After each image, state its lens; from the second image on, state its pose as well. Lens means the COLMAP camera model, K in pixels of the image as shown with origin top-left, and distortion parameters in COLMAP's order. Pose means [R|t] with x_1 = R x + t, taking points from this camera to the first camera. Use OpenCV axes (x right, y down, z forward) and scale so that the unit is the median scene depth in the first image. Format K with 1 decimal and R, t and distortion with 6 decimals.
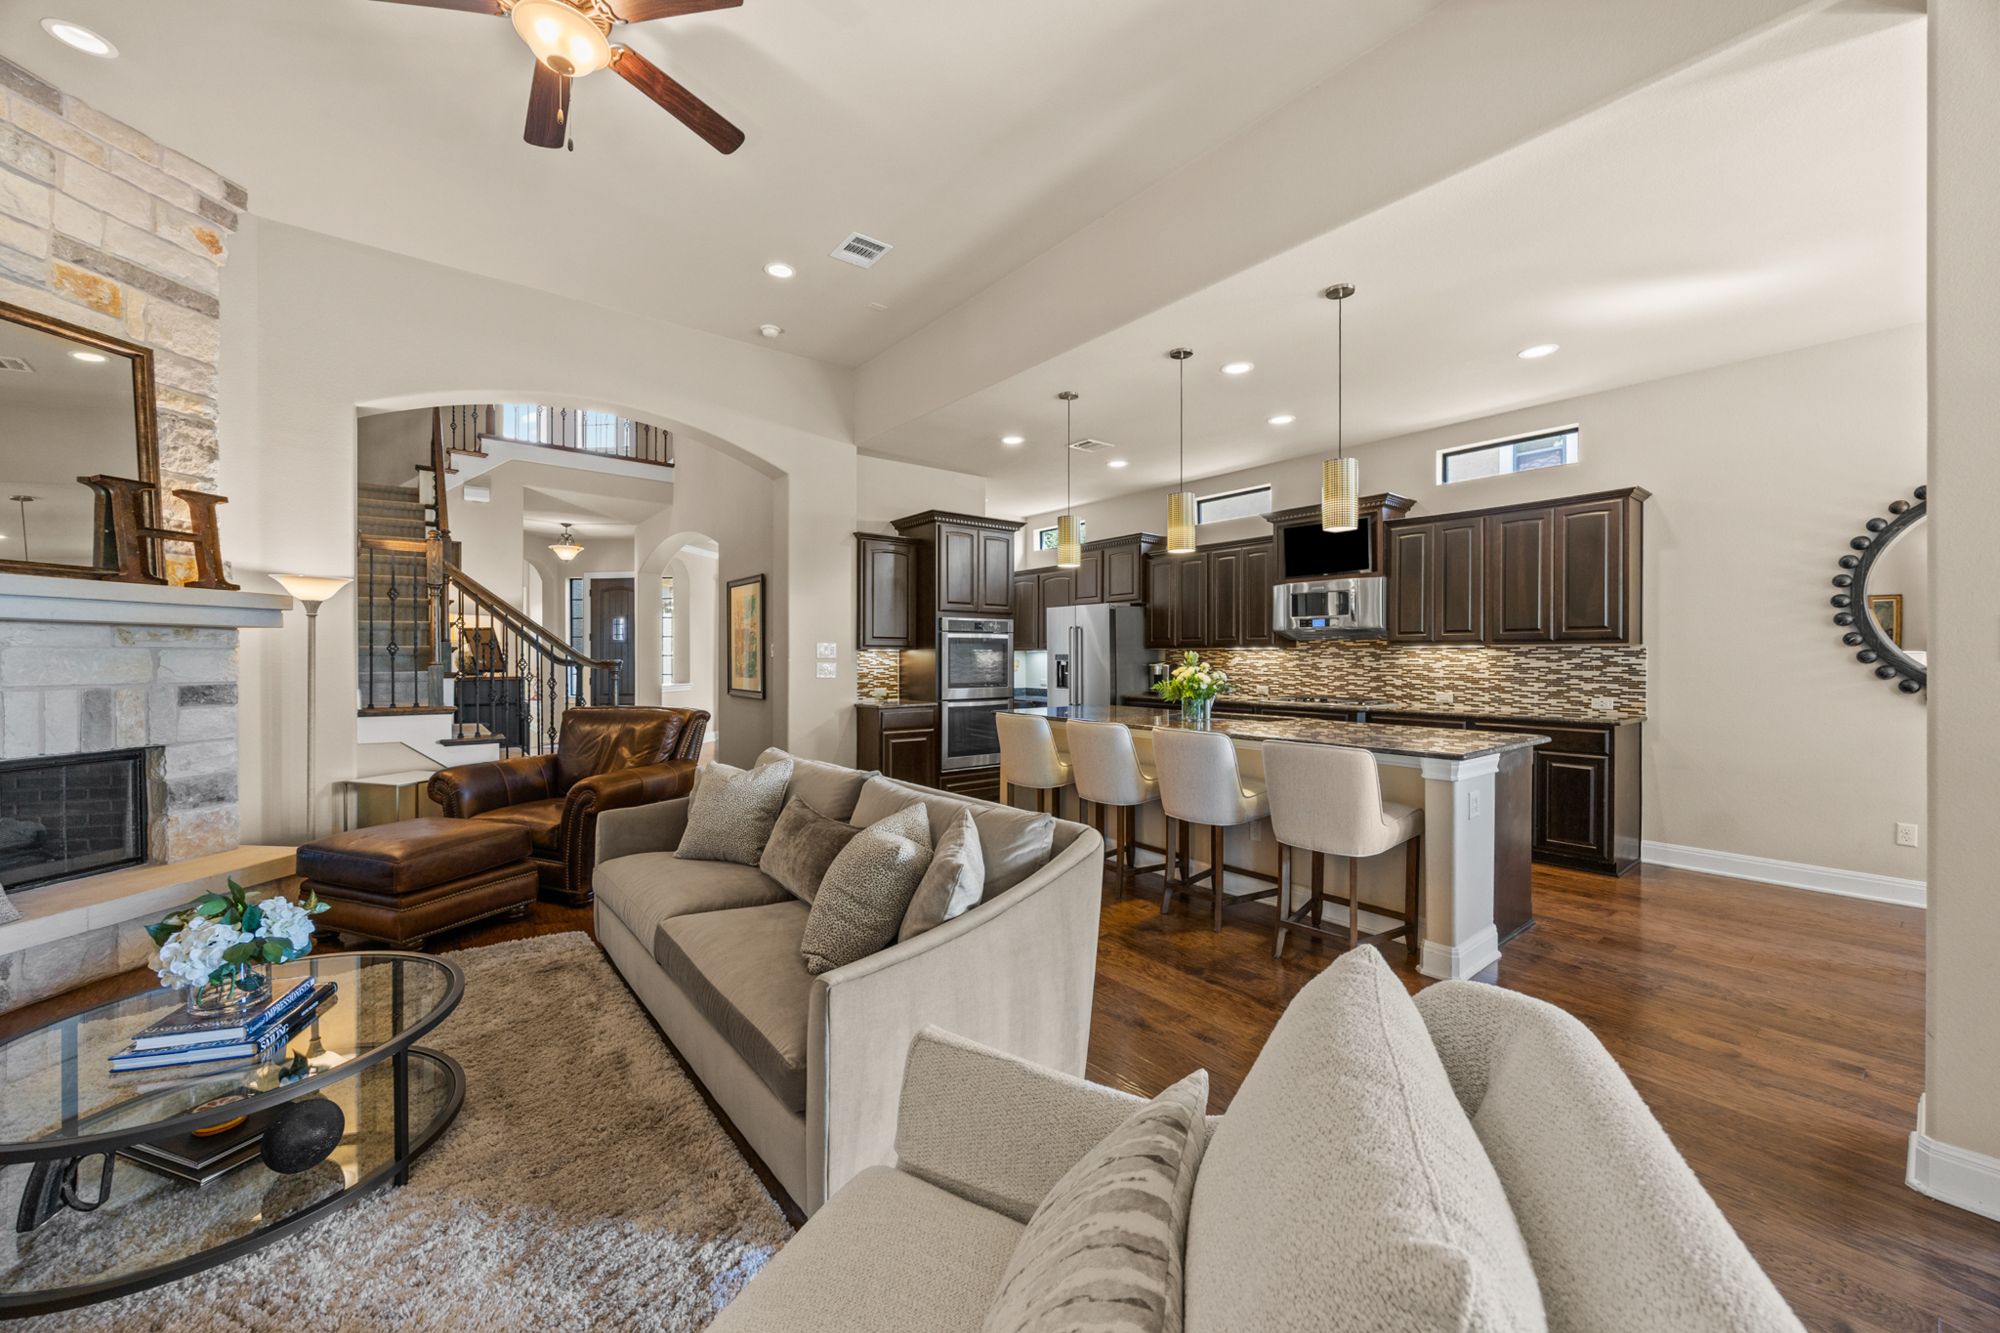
lens RADIAL K [[761.9, 0, 1009.5], [0, 761.9, 658.5], [0, 0, 1]] dist [0.000663, 0.000110]
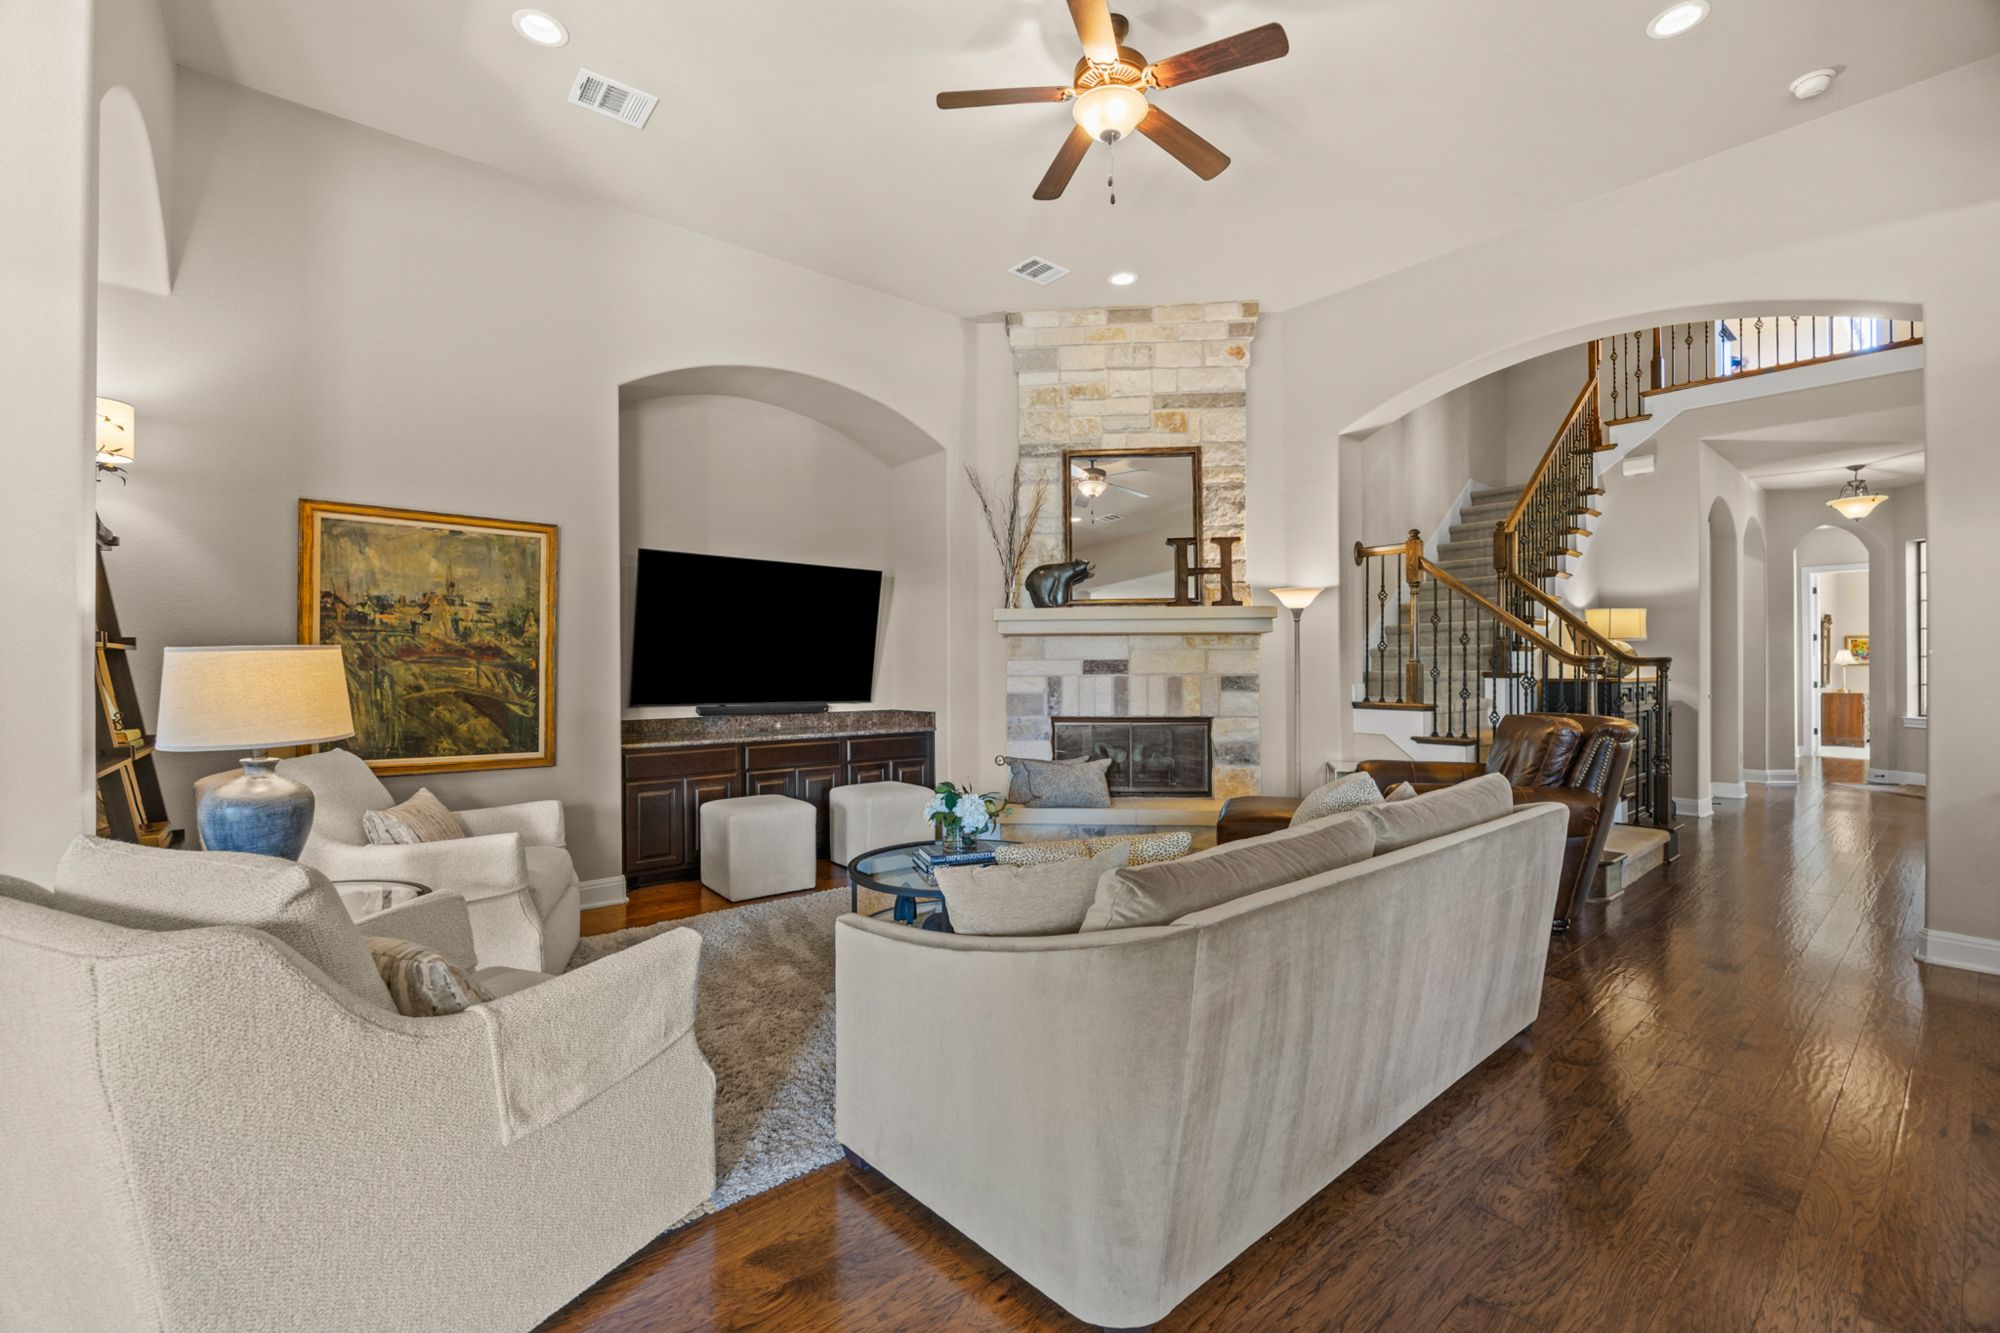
lens RADIAL K [[855.4, 0, 1000.1], [0, 855.4, 663.2], [0, 0, 1]] dist [-0.000515, 0.000153]
pose [[0.012715, -0.007467, -0.999891, 0.492967], [-0.001430, 0.999971, -0.007486, 0.024697], [0.999918, 0.001525, 0.012704, 0.569468]]
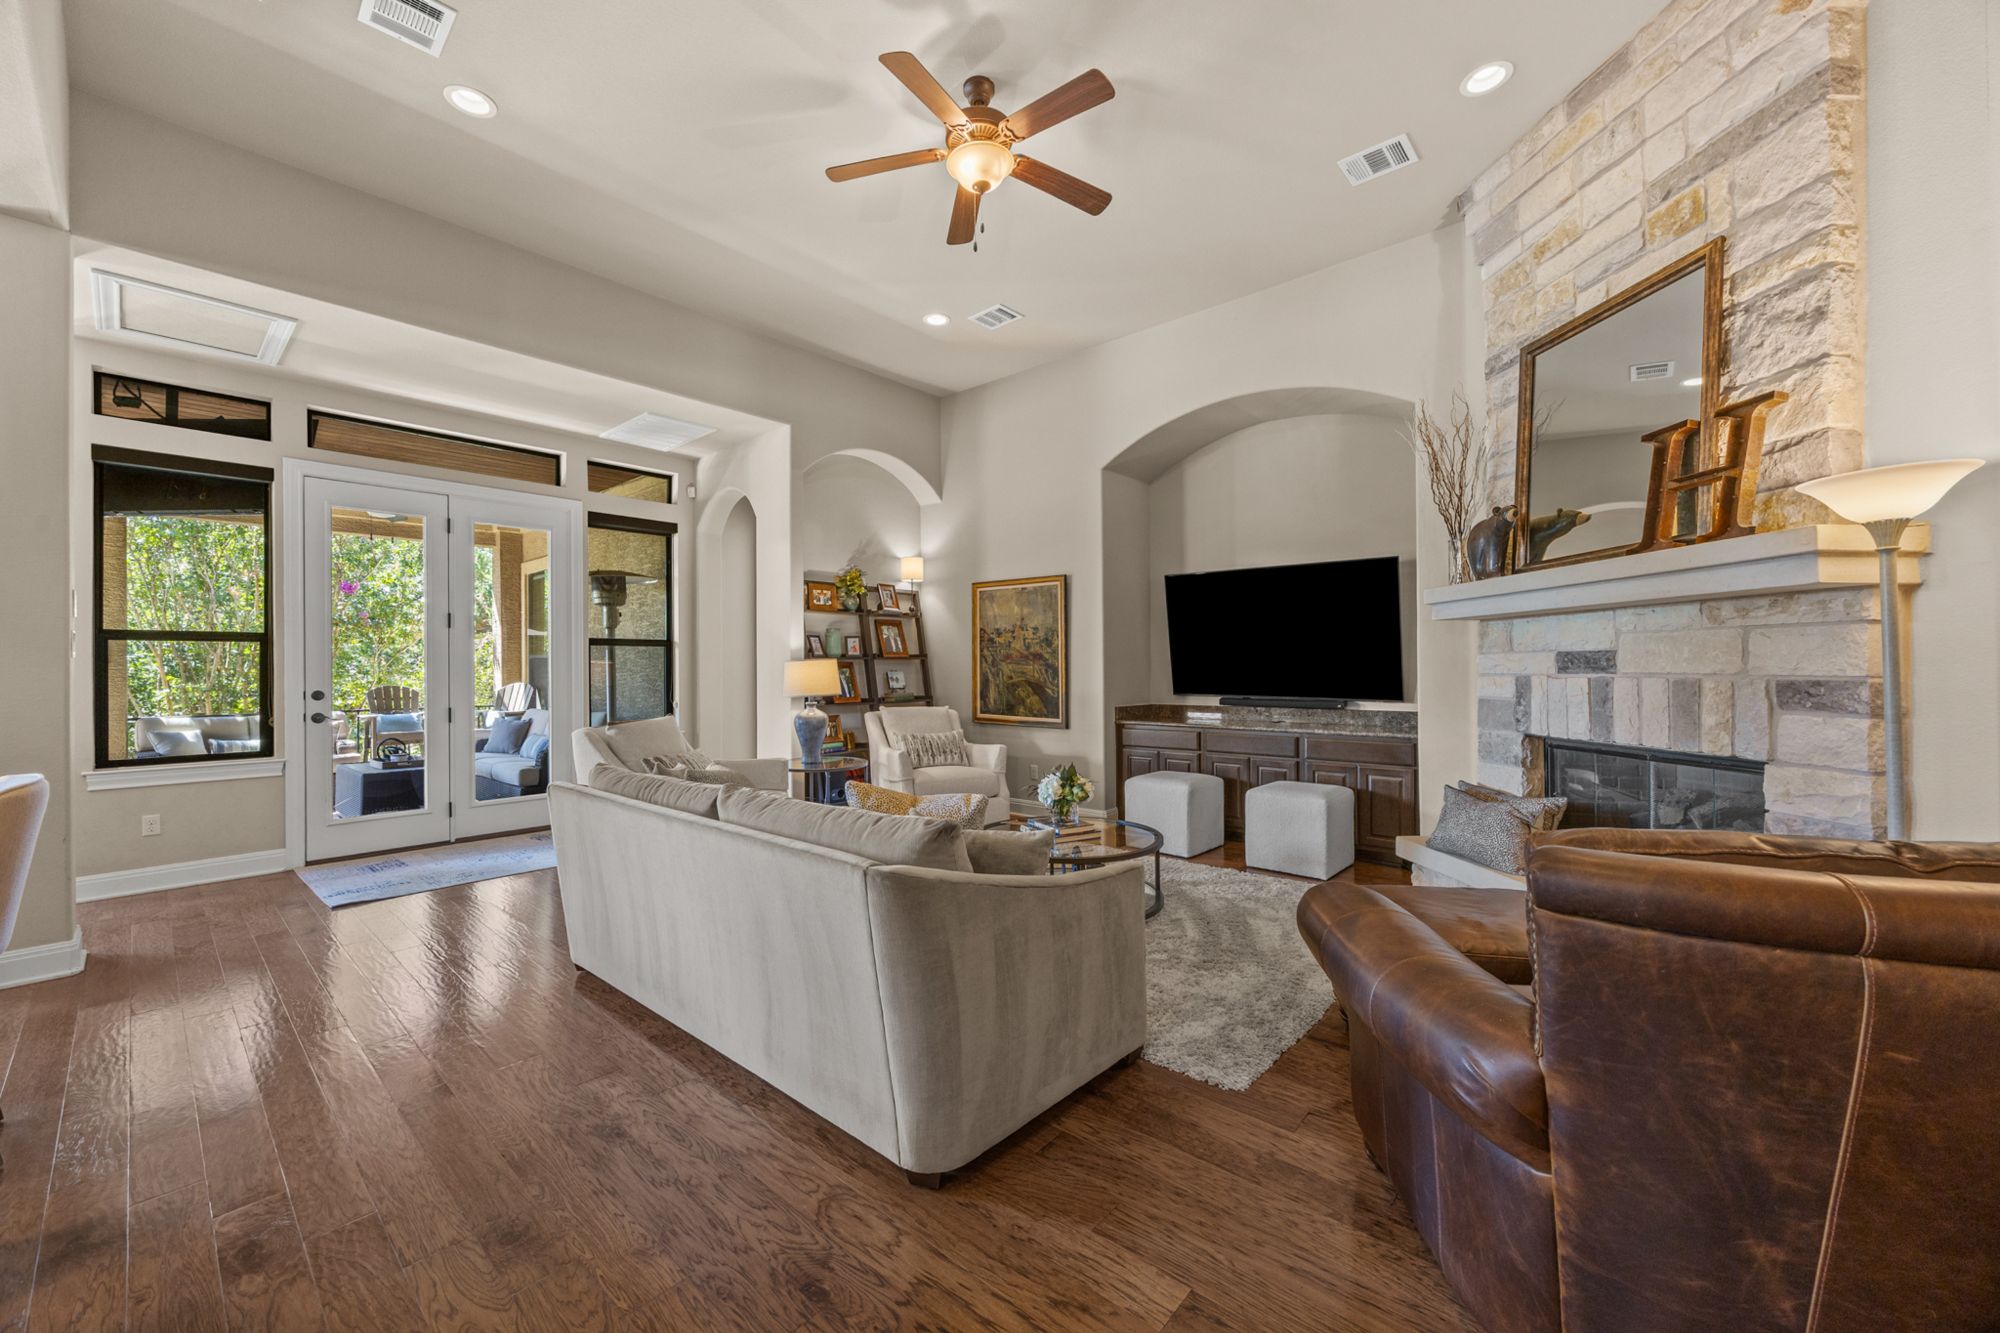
lens RADIAL K [[779.0, 0, 1000.0], [0, 779.0, 666.5], [0, 0, 1]] dist [-0.000616, 0.000142]
pose [[-0.987789, 0.004534, -0.155730, -0.278082], [0.004179, 0.999988, 0.002605, 0.019249], [0.155740, 0.001923, -0.987796, 1.590478]]
